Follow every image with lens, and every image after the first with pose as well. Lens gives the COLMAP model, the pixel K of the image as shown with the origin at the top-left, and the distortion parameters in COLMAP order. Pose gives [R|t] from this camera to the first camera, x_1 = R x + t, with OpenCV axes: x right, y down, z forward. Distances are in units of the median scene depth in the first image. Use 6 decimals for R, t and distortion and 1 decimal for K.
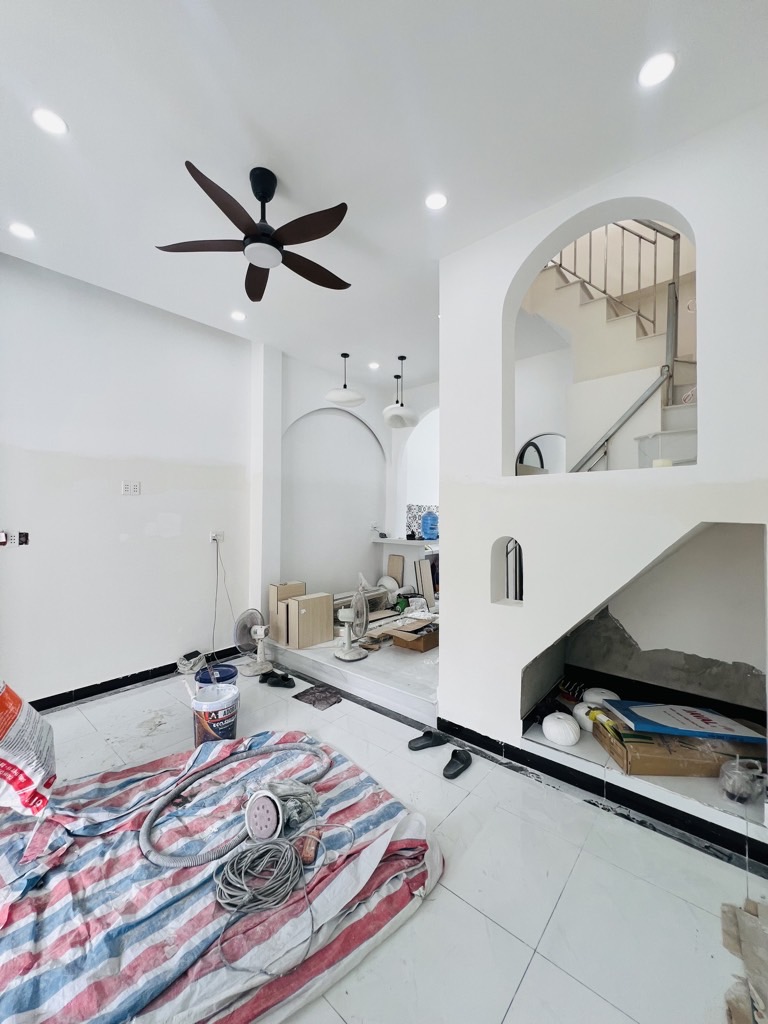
lens RADIAL K [[412.1, 0, 383.8], [0, 412.1, 513.6], [0, 0, 1]] dist [-0.001240, -0.000229]
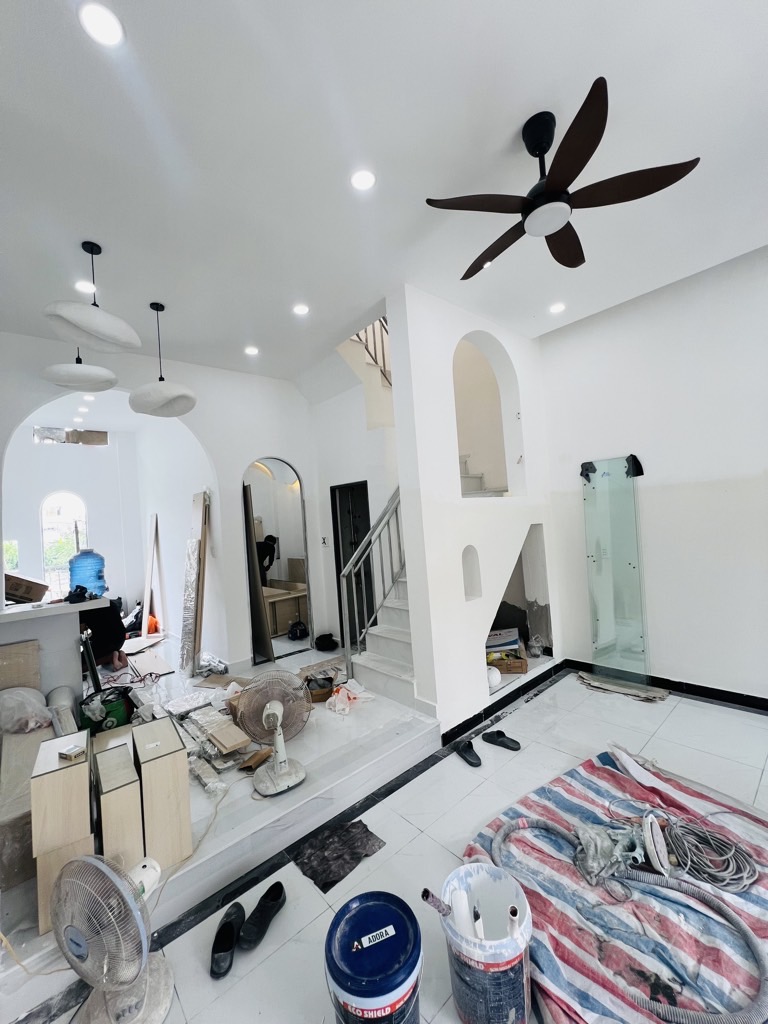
lens RADIAL K [[412.1, 0, 383.6], [0, 412.1, 510.8], [0, 0, 1]] dist [-0.001240, -0.000229]
pose [[0.128965, 0.004888, 0.991637, -0.993626], [0.066247, 0.997711, -0.013534, -0.054974], [-0.989434, 0.067439, 0.128346, 1.088429]]
